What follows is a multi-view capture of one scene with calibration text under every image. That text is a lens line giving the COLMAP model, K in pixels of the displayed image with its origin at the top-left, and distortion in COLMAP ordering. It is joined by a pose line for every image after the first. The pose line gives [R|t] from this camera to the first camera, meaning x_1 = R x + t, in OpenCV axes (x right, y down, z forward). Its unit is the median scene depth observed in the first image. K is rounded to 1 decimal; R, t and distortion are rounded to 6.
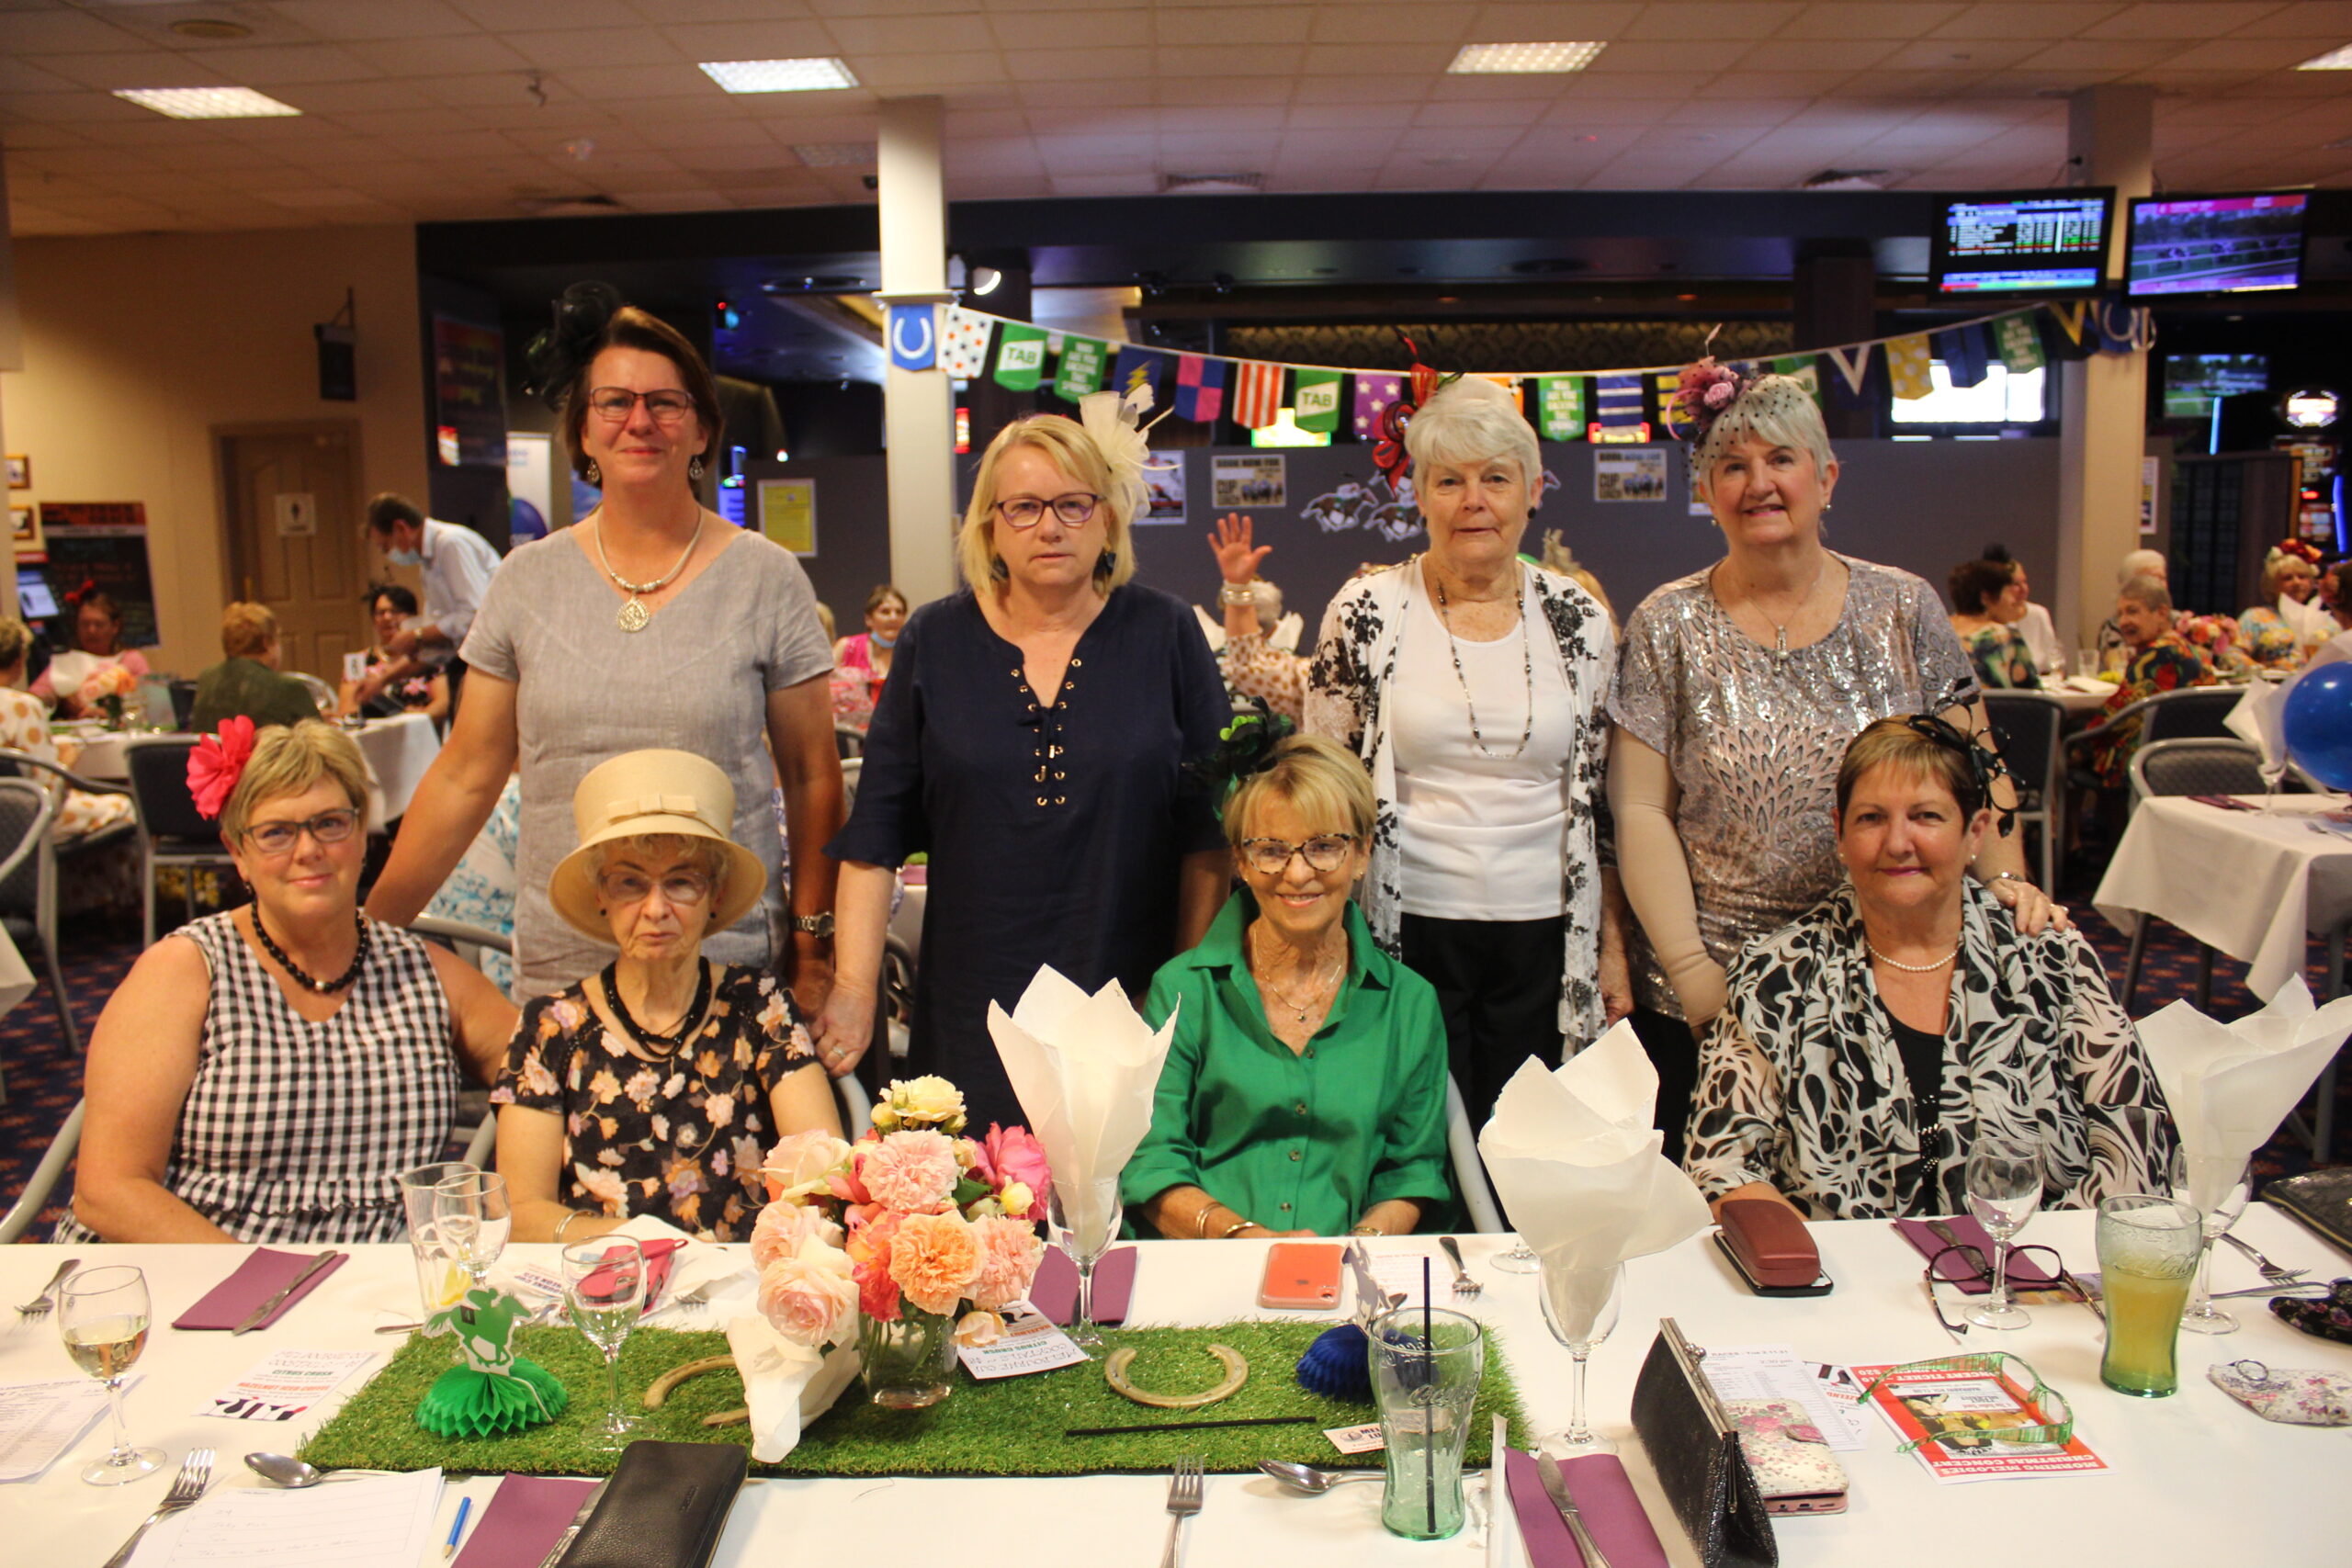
lens RADIAL K [[1959.2, 0, 1157.9], [0, 1959.2, 779.5], [0, 0, 1]] dist [-0.151796, 0.121251]
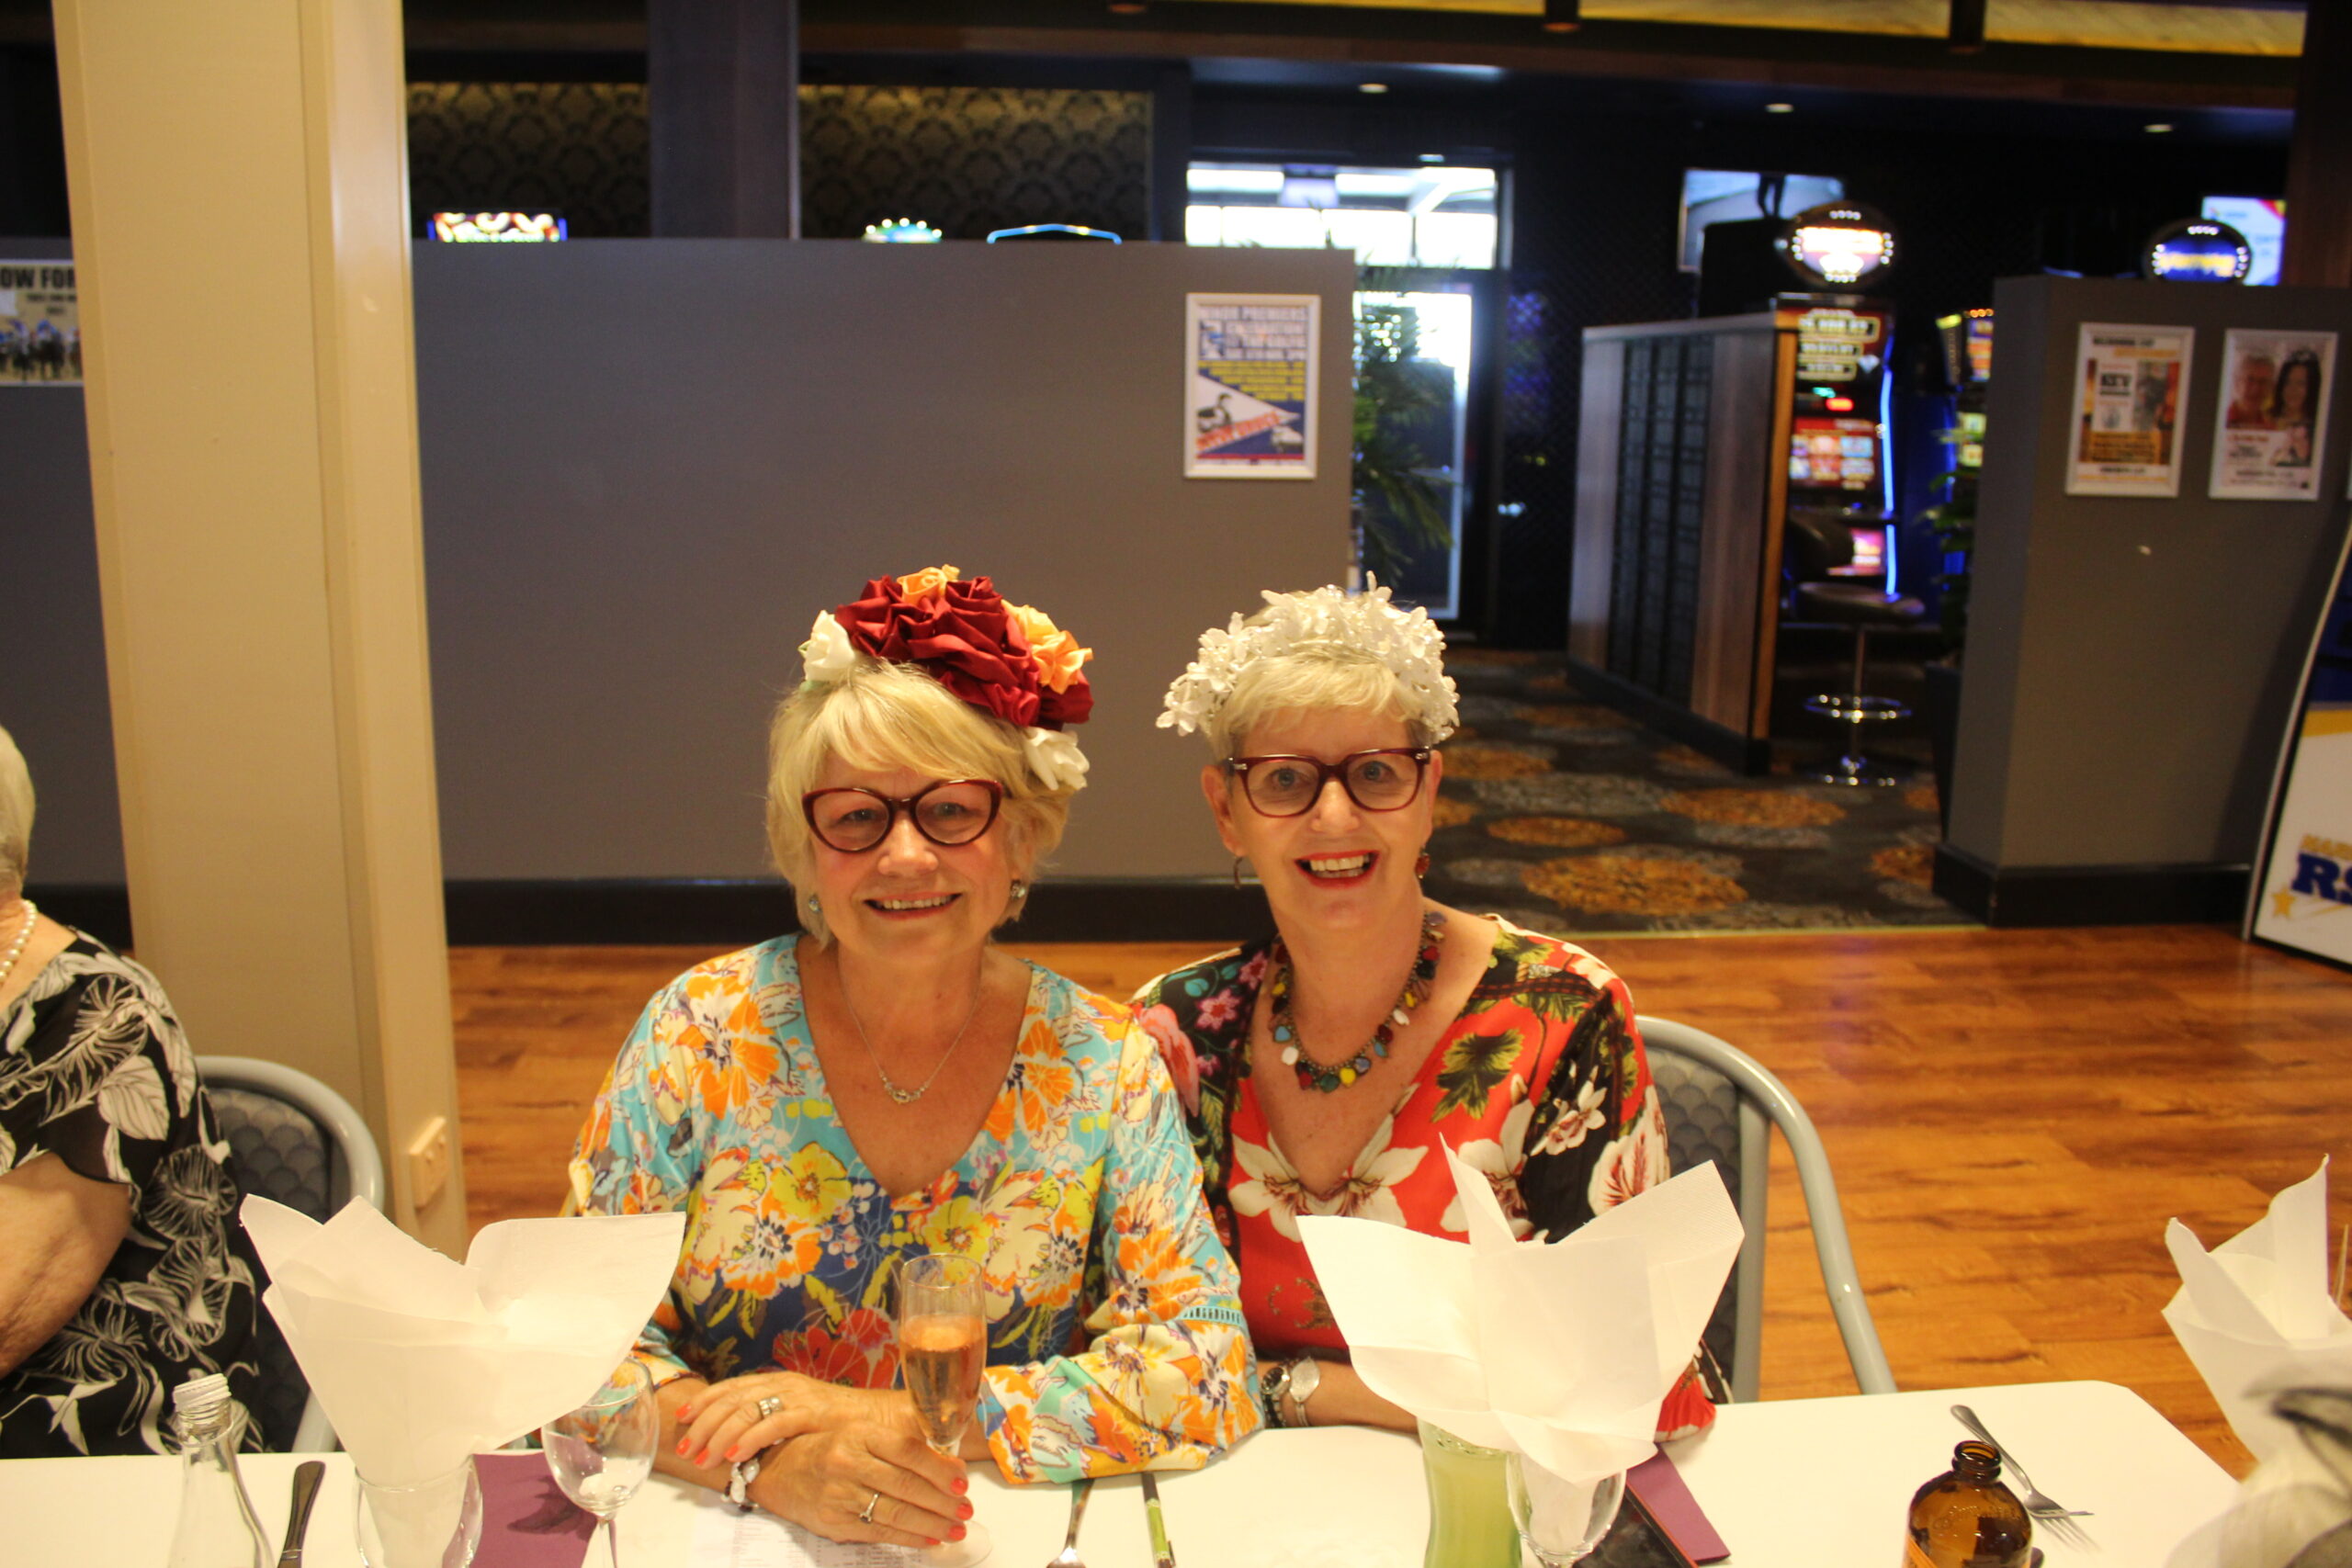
lens RADIAL K [[1959.2, 0, 1180.9], [0, 1959.2, 795.1], [0, 0, 1]] dist [-0.151796, 0.121251]
pose [[0.993458, 0.012524, 0.113509, 0.457709], [-0.020407, 0.997438, 0.068559, -0.091362], [-0.112359, -0.070427, 0.991169, 0.580398]]
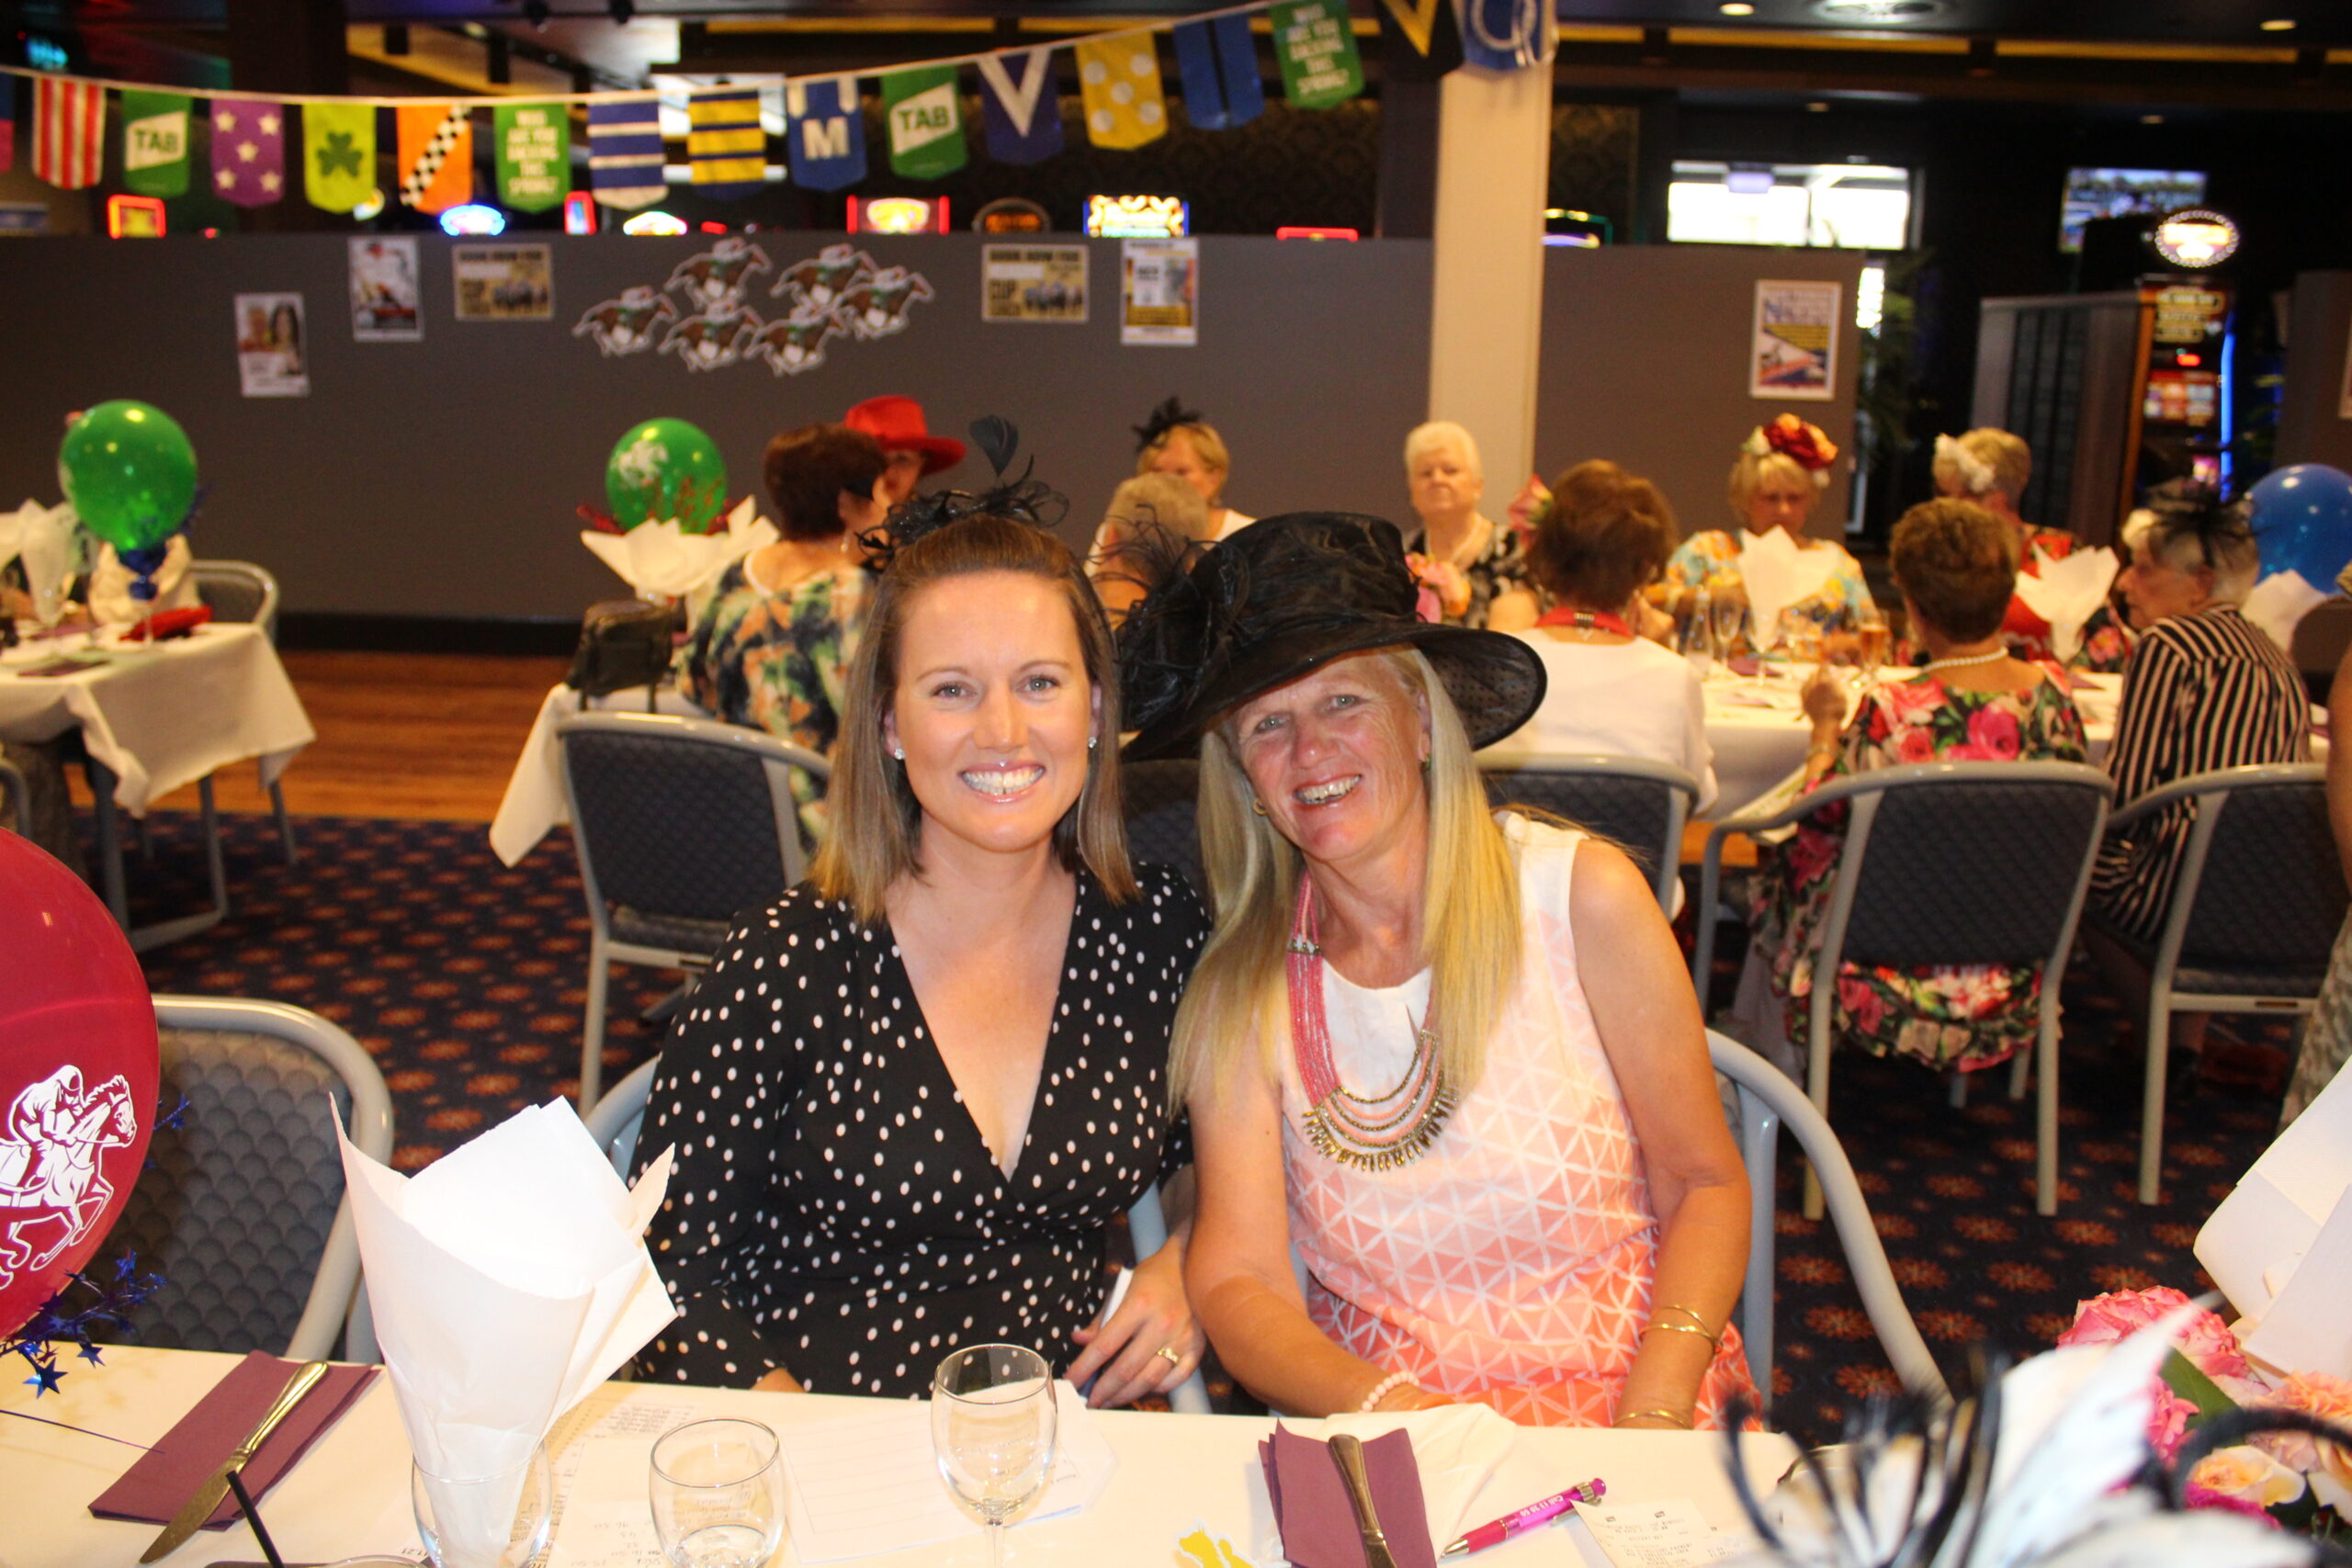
lens RADIAL K [[1959.2, 0, 1168.5], [0, 1959.2, 777.8], [0, 0, 1]] dist [-0.151796, 0.121251]
pose [[0.997573, 0.052608, -0.045605, 0.337632], [-0.048315, 0.994714, 0.090609, -0.049339], [0.050131, -0.088185, 0.994842, 0.313945]]
